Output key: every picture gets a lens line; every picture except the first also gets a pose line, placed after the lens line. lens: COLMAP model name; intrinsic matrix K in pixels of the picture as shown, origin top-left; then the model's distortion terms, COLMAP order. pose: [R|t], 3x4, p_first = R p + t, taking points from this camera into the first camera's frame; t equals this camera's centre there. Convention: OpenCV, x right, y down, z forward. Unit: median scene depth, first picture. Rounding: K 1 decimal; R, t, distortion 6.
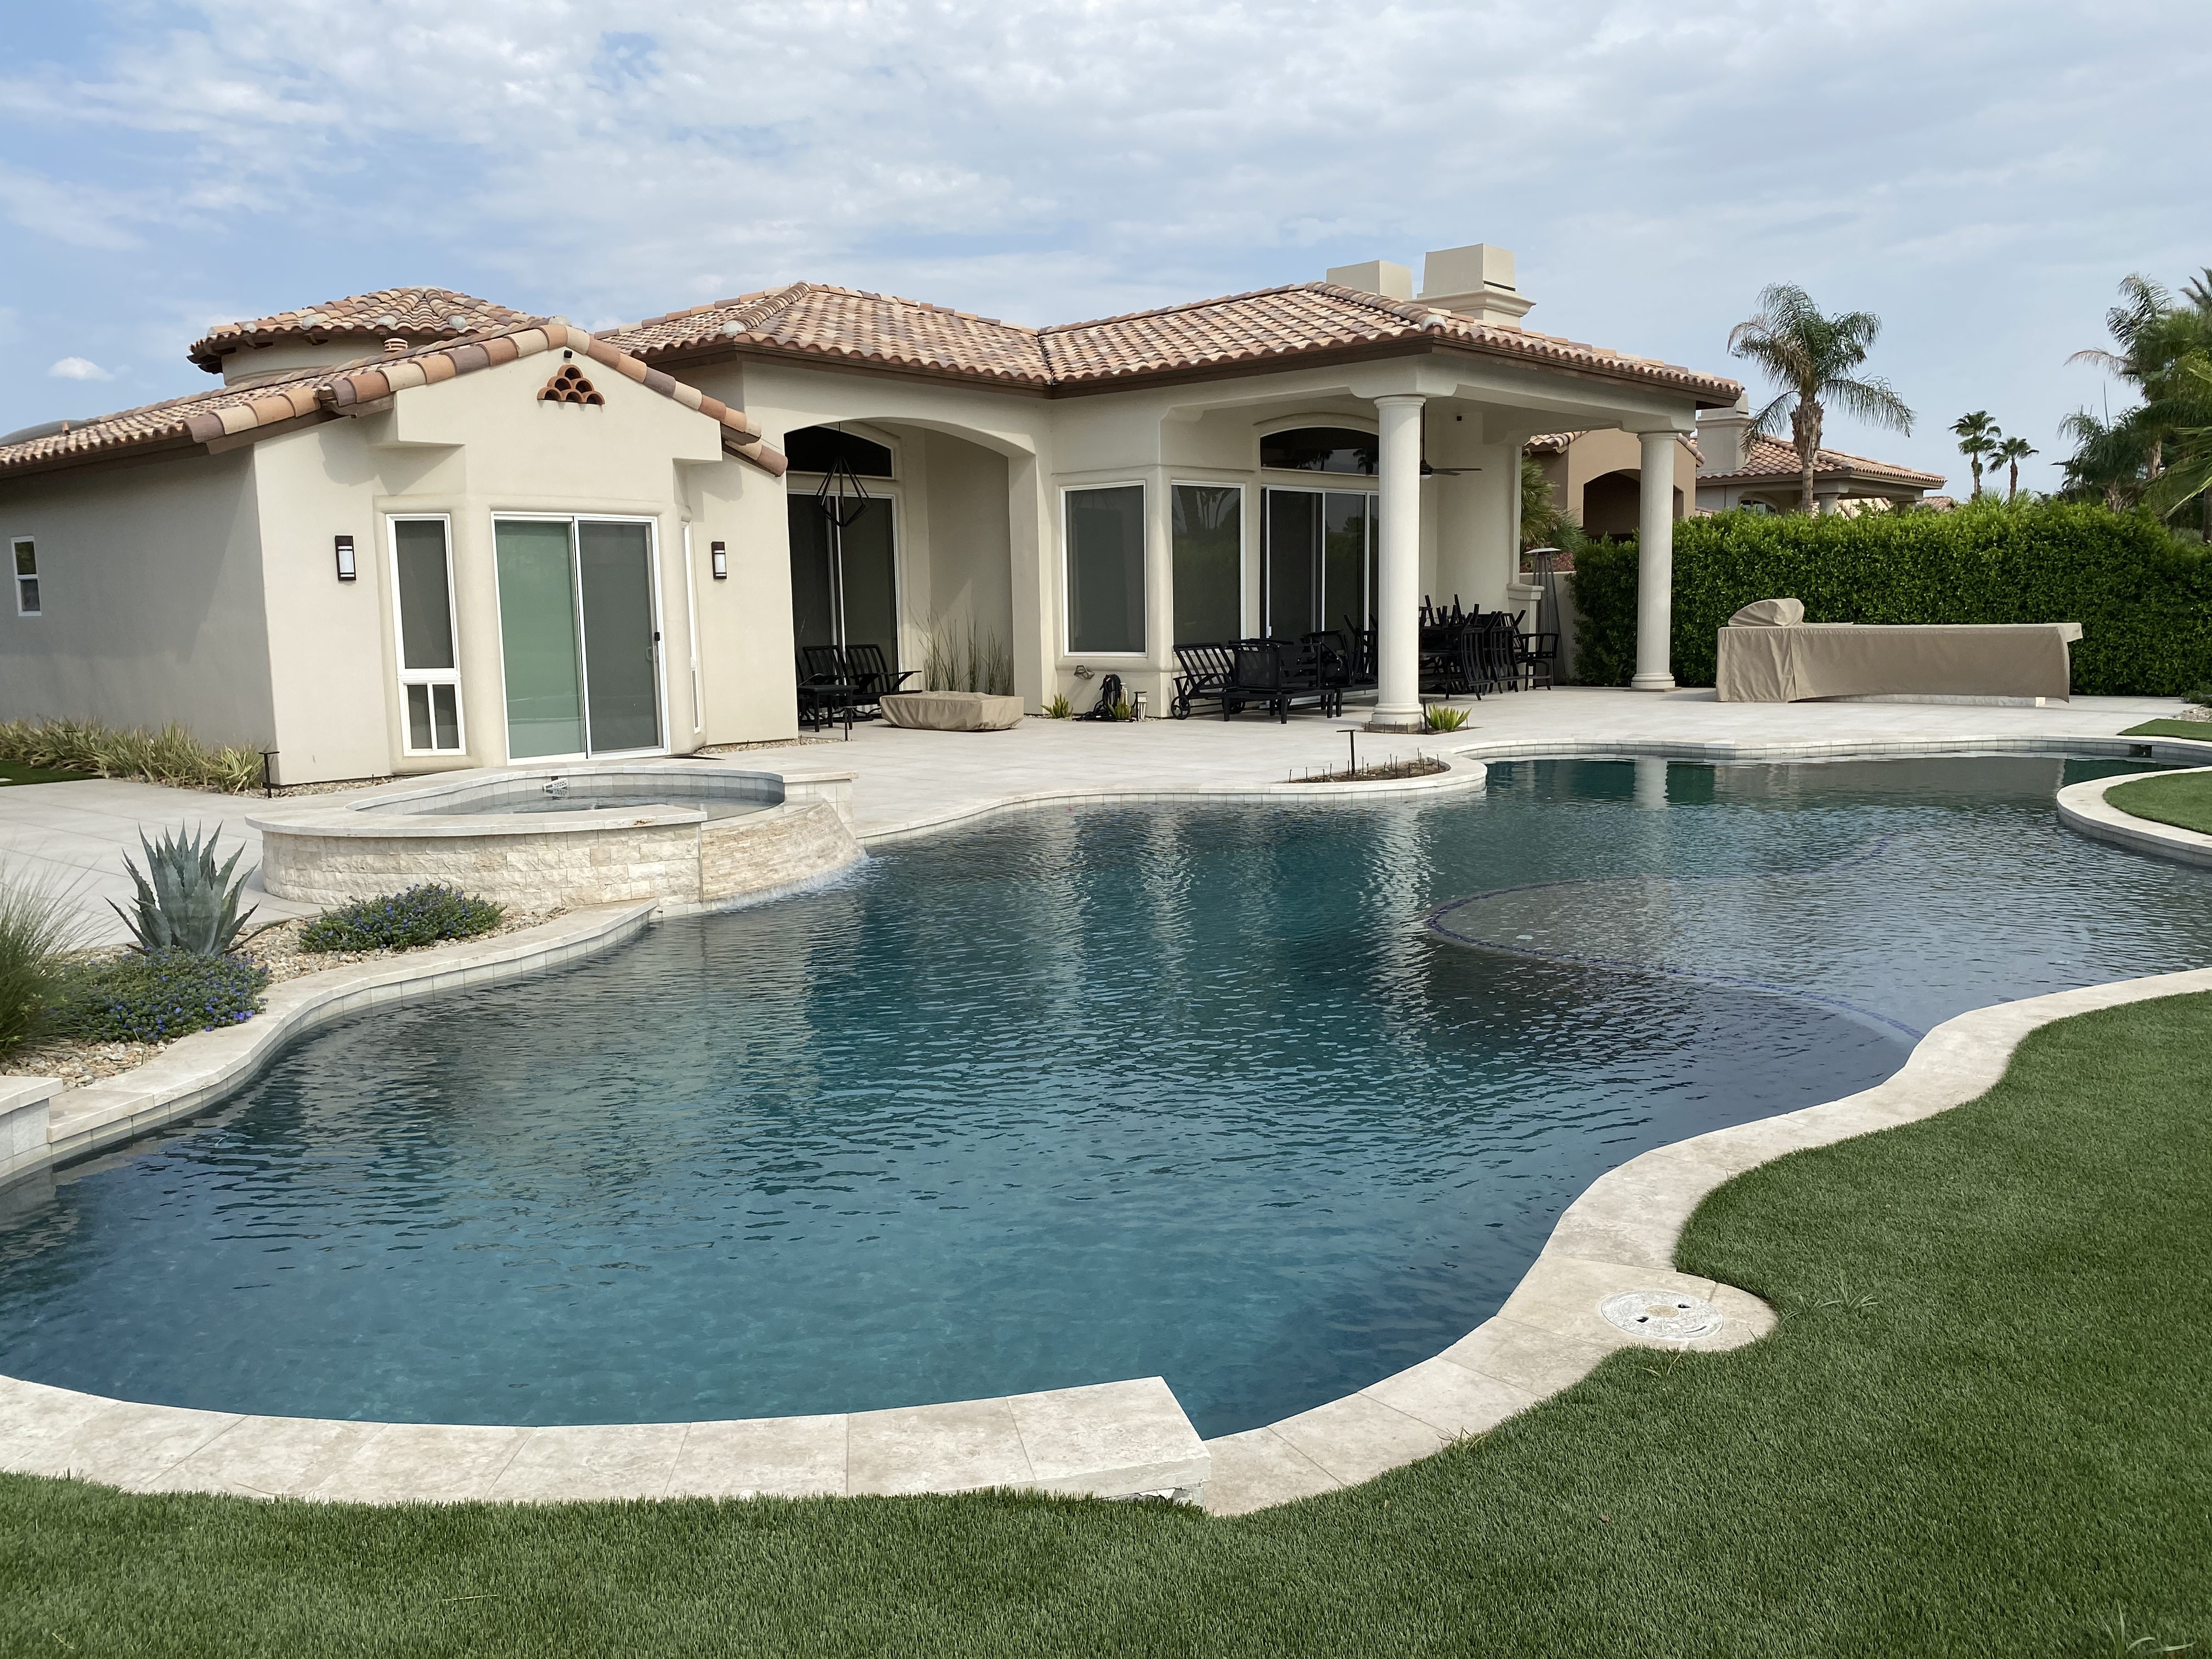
lens RADIAL K [[1661.5, 0, 1107.3], [0, 1661.5, 814.7], [0, 0, 1]] dist [0.005866, 0.001539]
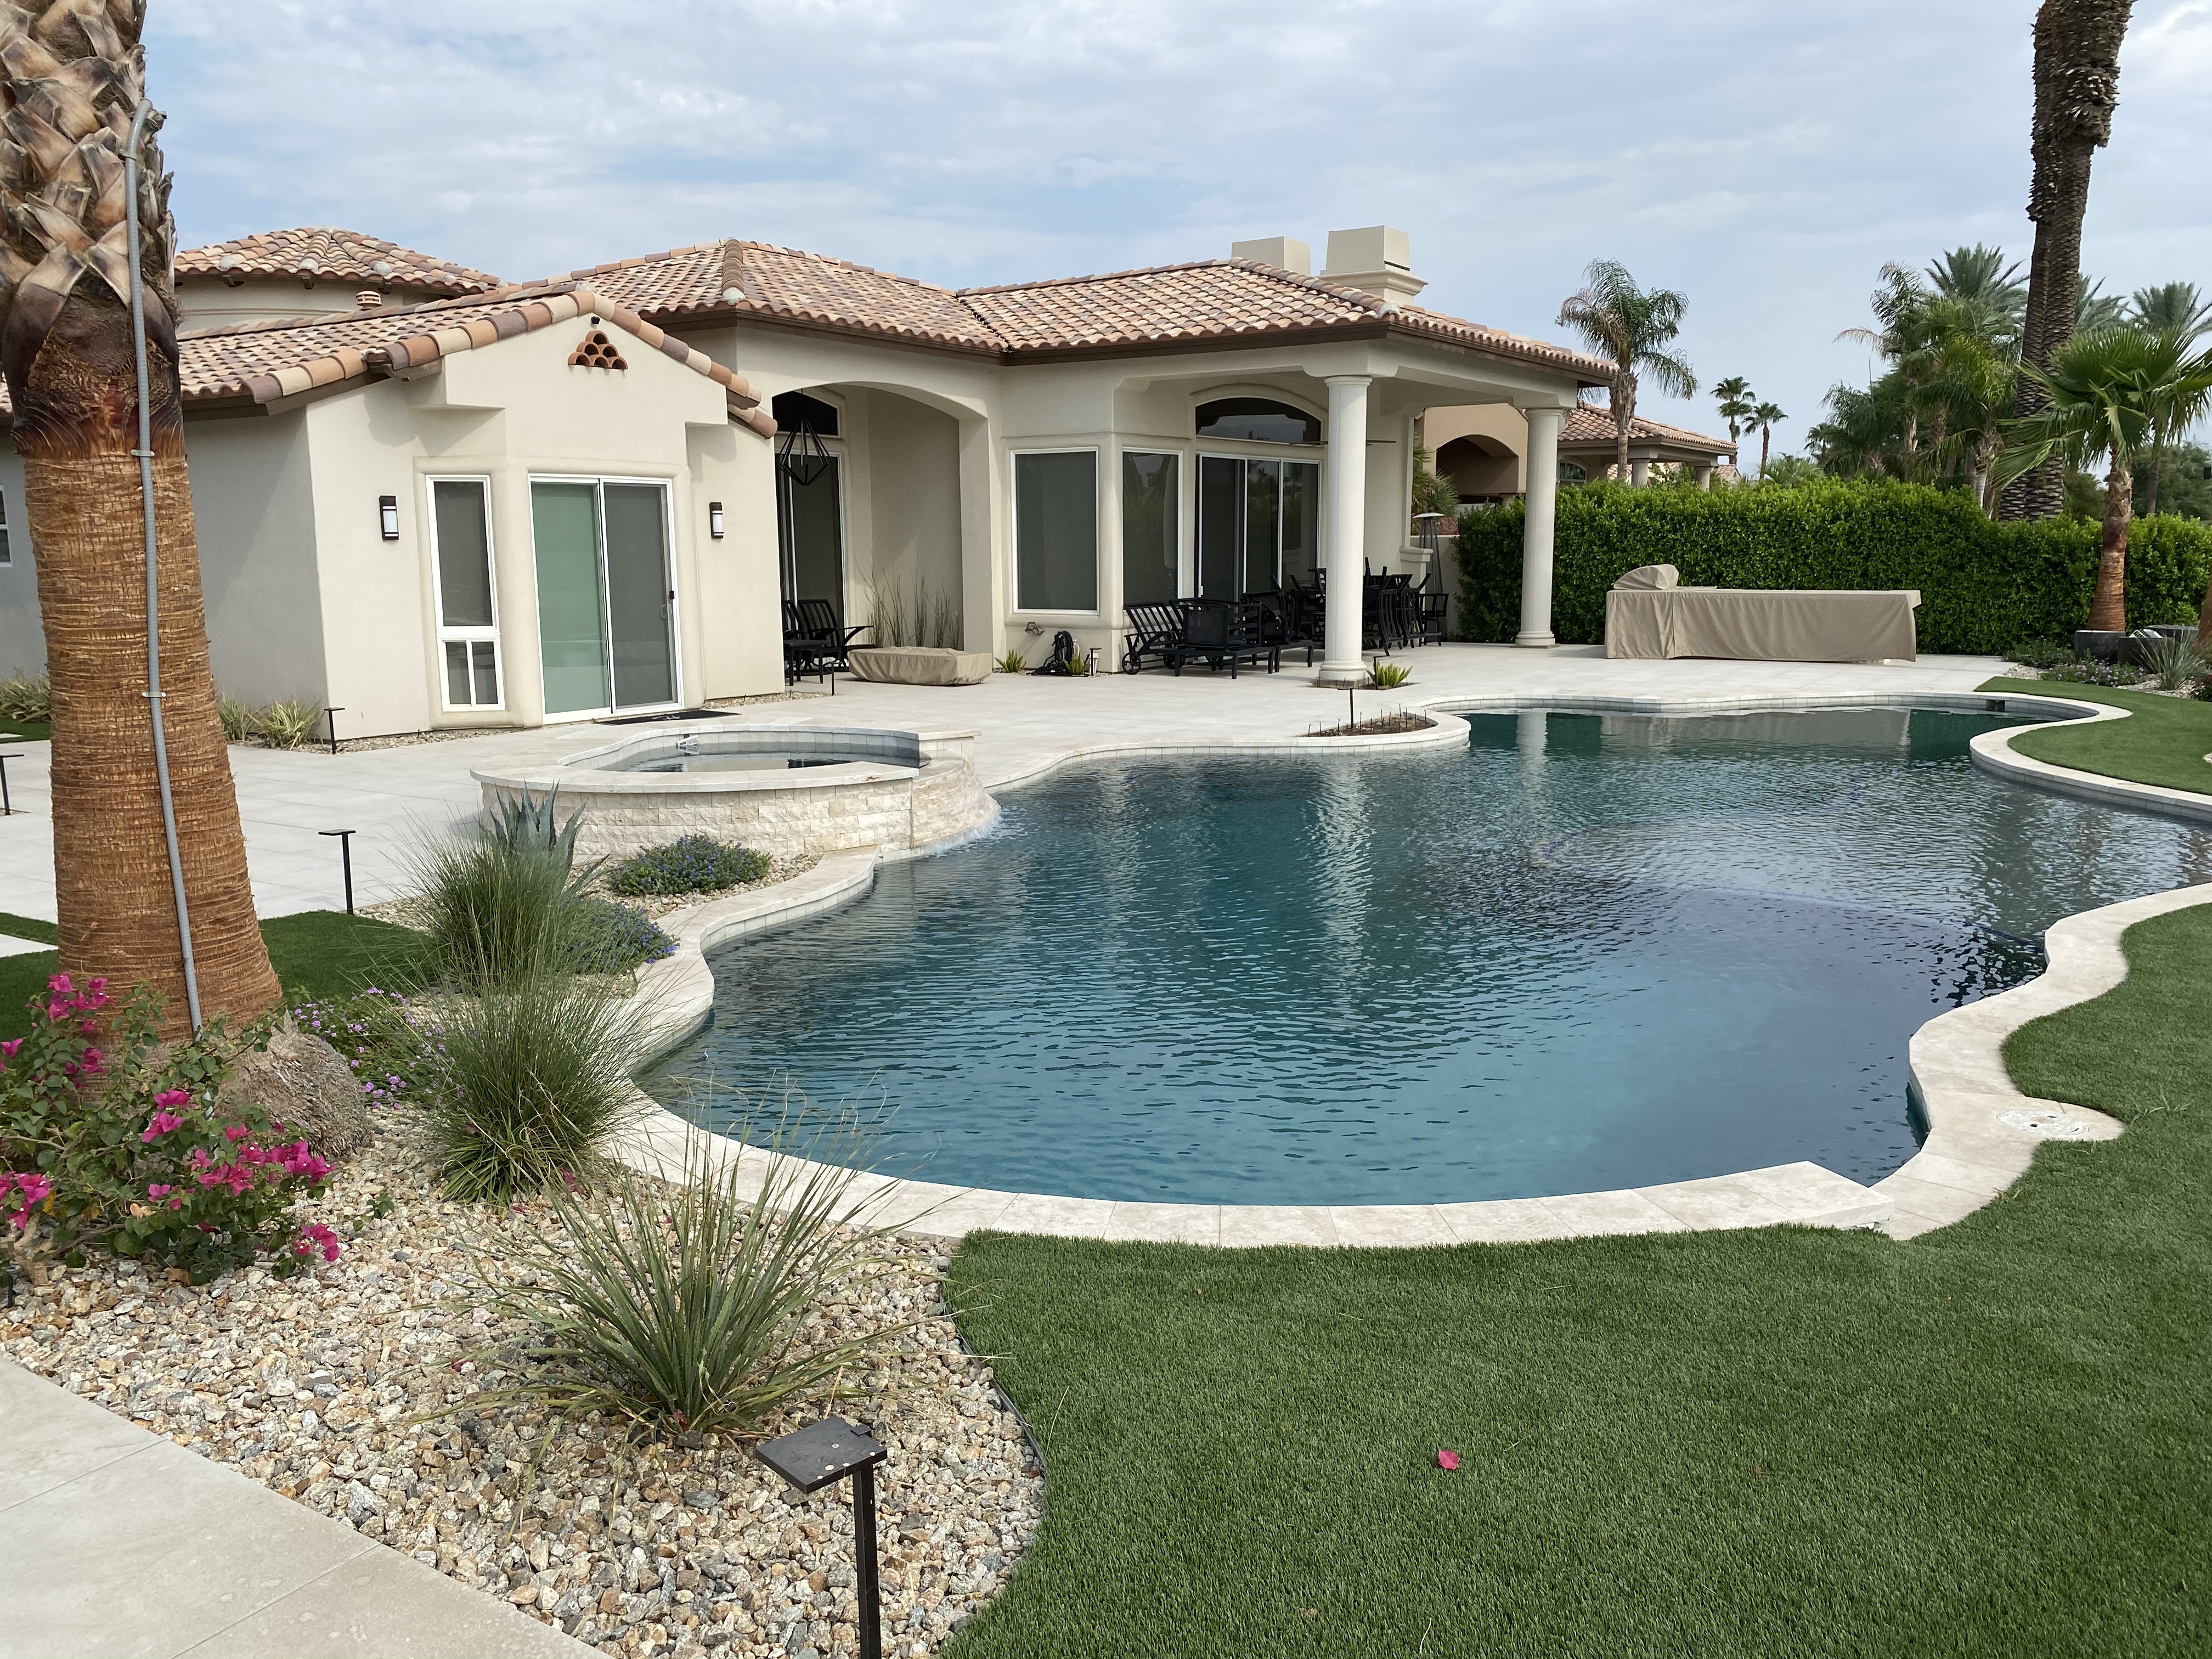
lens RADIAL K [[1672.7, 0, 1097.4], [0, 1672.7, 805.7], [0, 0, 1]] dist [0.008064, -0.001960]
pose [[0.991342, -0.008047, 0.131055, -0.129550], [0.004463, 0.999609, 0.027617, -0.003265], [-0.131226, -0.026793, 0.990990, -0.063154]]
